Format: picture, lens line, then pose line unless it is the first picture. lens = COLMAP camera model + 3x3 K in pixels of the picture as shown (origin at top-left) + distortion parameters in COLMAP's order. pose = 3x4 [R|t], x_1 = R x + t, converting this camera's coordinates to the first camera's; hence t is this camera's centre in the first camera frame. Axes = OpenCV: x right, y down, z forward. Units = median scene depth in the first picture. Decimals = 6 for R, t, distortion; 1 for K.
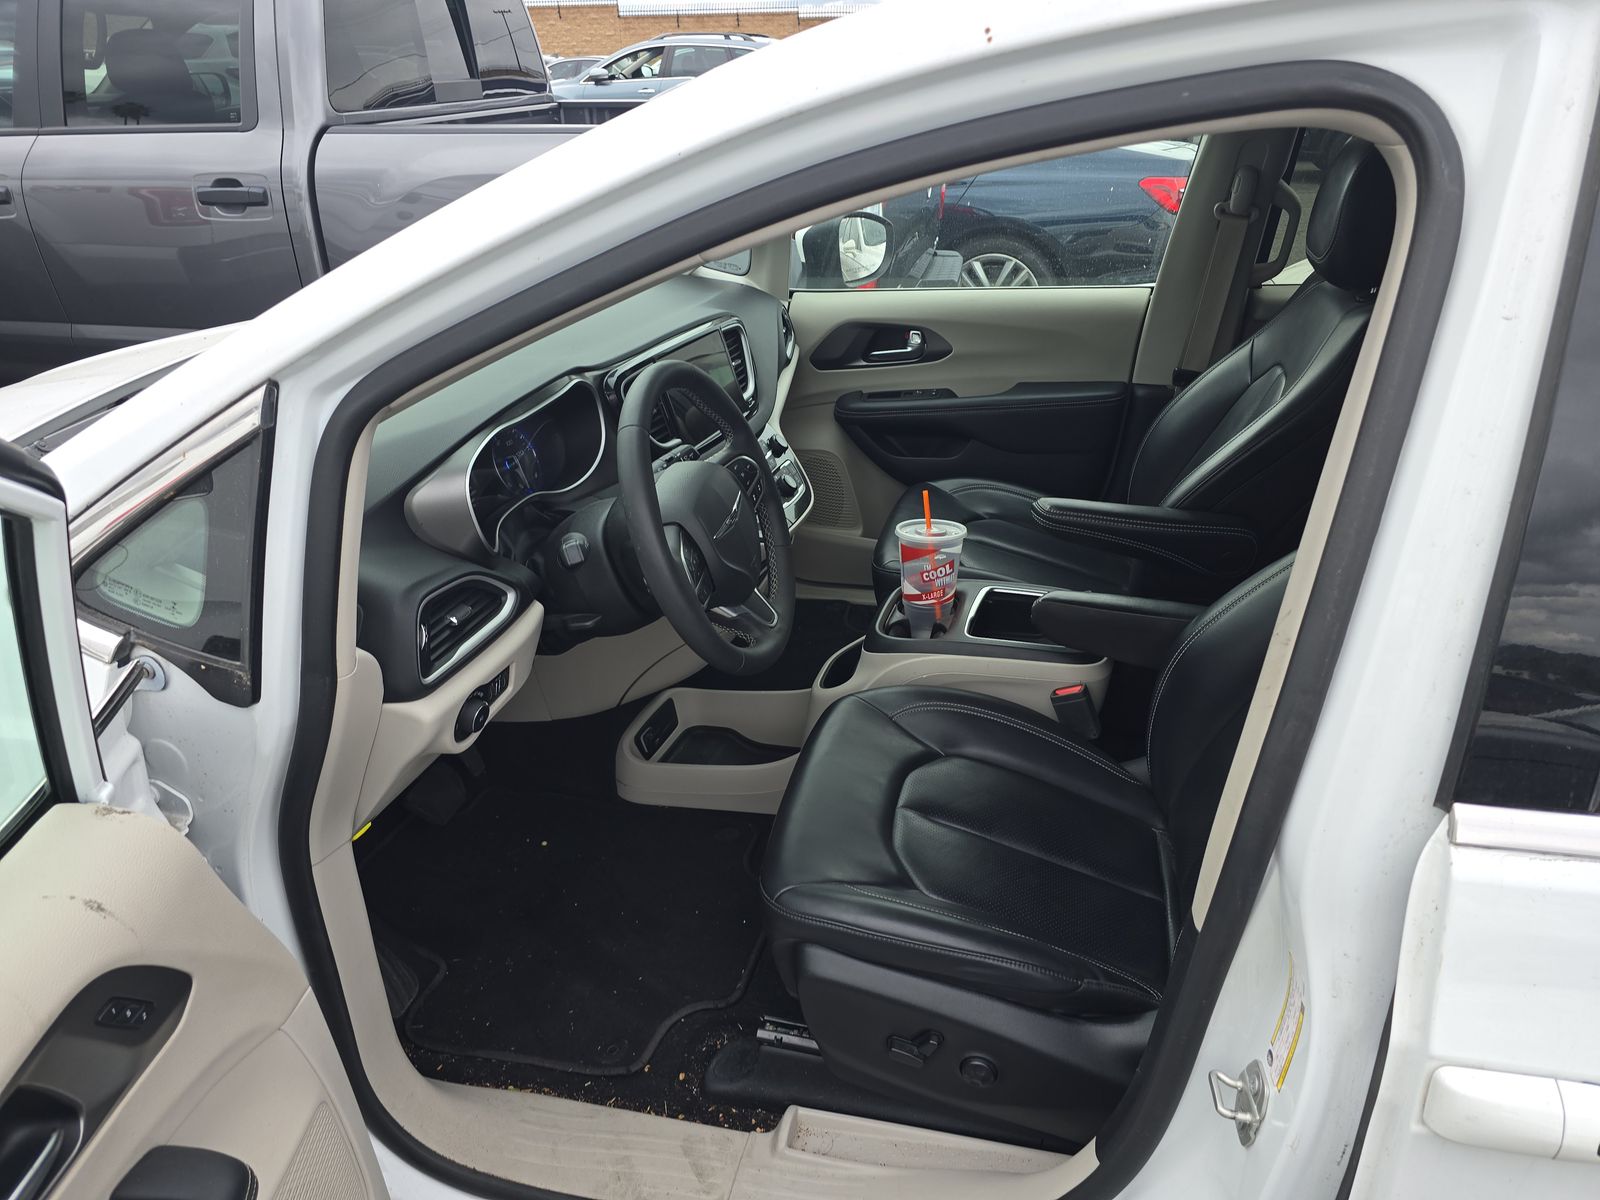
lens RADIAL K [[1087.2, 0, 806.6], [0, 1087.2, 597.5], [0, 0, 1]] dist [0.048235, -0.059886]
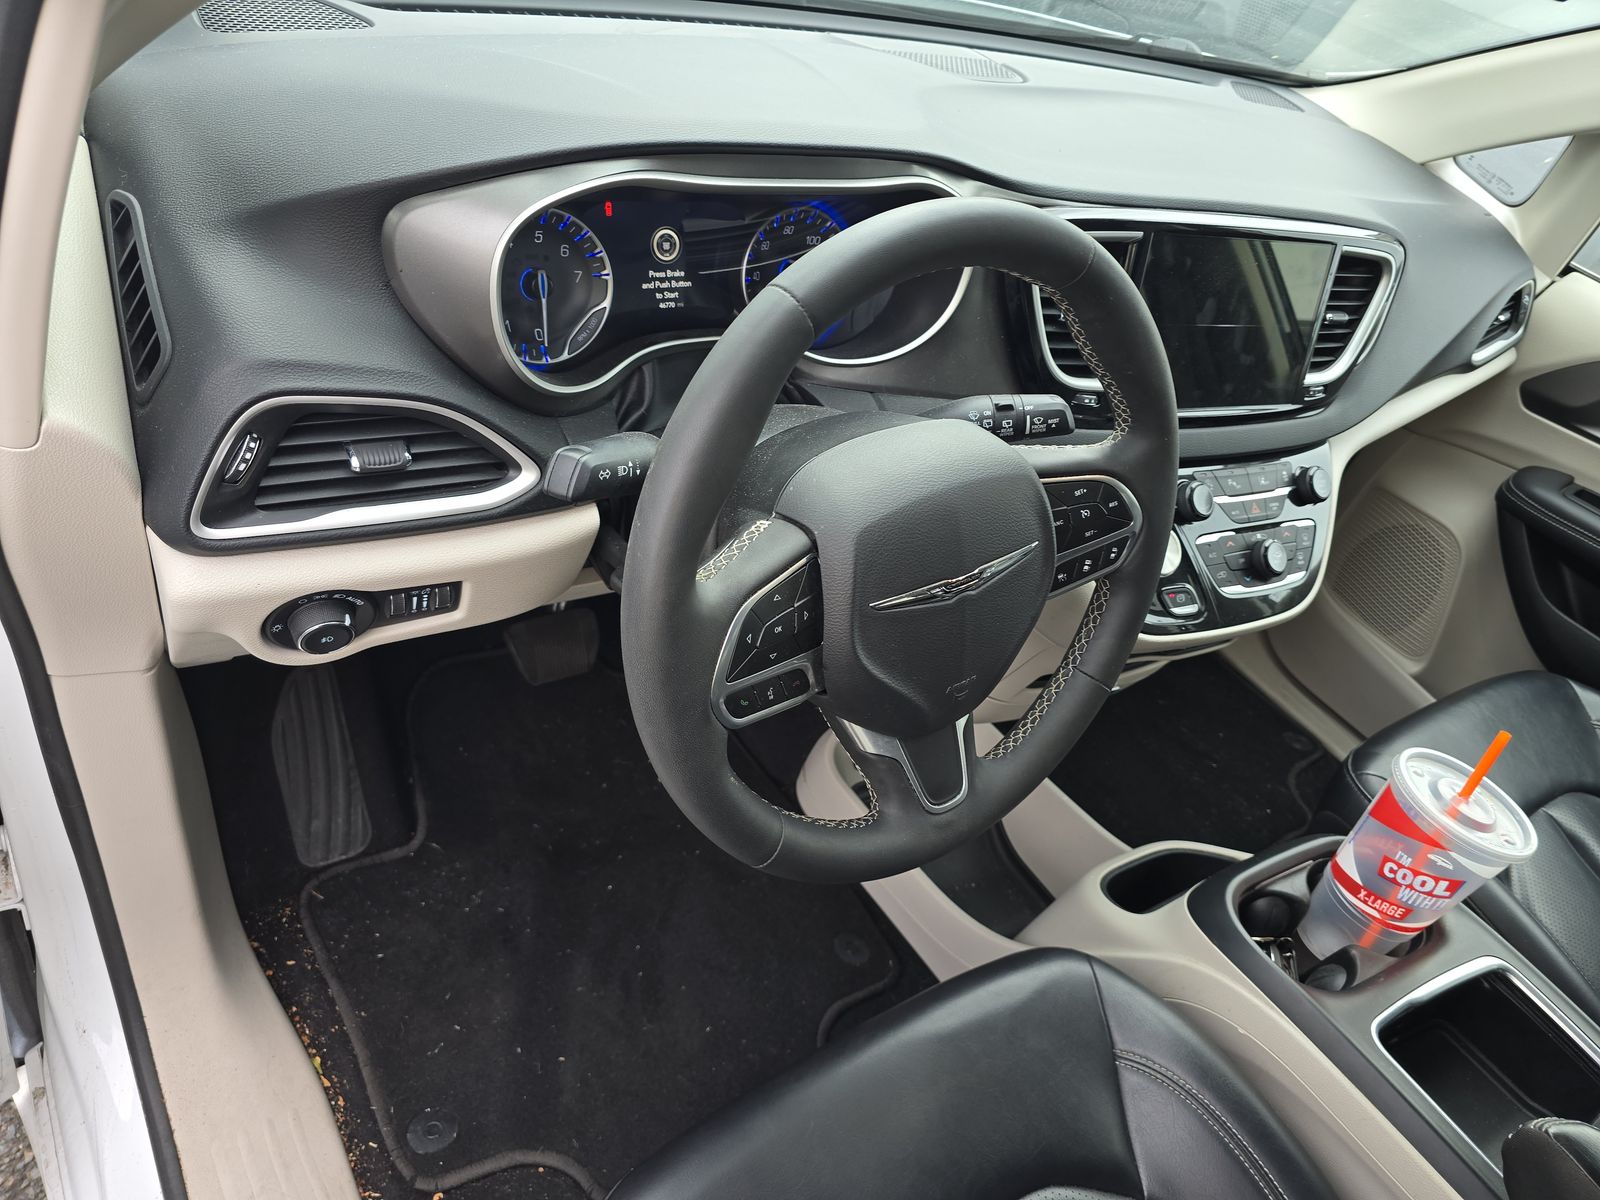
lens RADIAL K [[1087.2, 0, 806.6], [0, 1087.2, 597.5], [0, 0, 1]] dist [0.048235, -0.059886]
pose [[0.703442, 0.578319, -0.413180, 0.057348], [-0.514939, 0.815376, 0.264577, -0.116505], [0.489906, 0.026648, 0.871368, 0.424653]]
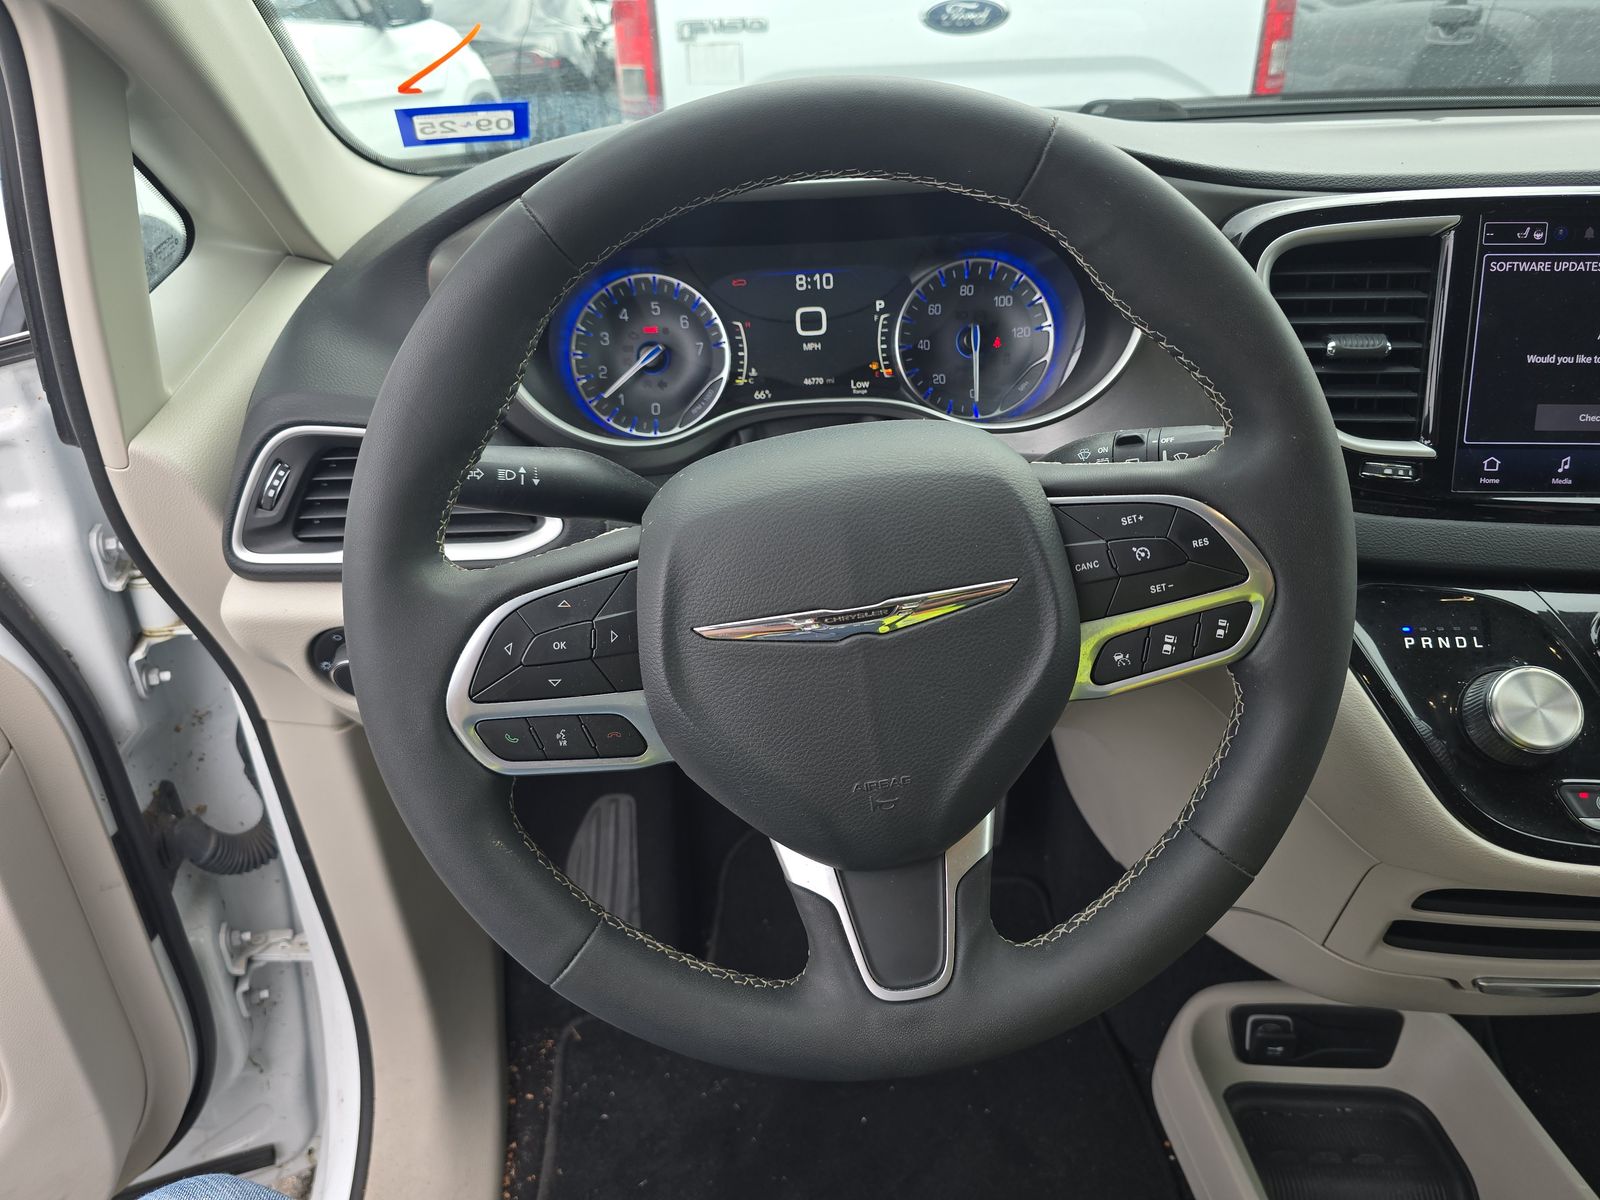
lens RADIAL K [[1087.2, 0, 806.6], [0, 1087.2, 597.5], [0, 0, 1]] dist [0.048235, -0.059886]
pose [[0.269351, 0.461162, -0.845446, 0.137865], [-0.398216, 0.852658, 0.338228, -0.133077], [0.876855, 0.245568, 0.413307, 0.636293]]
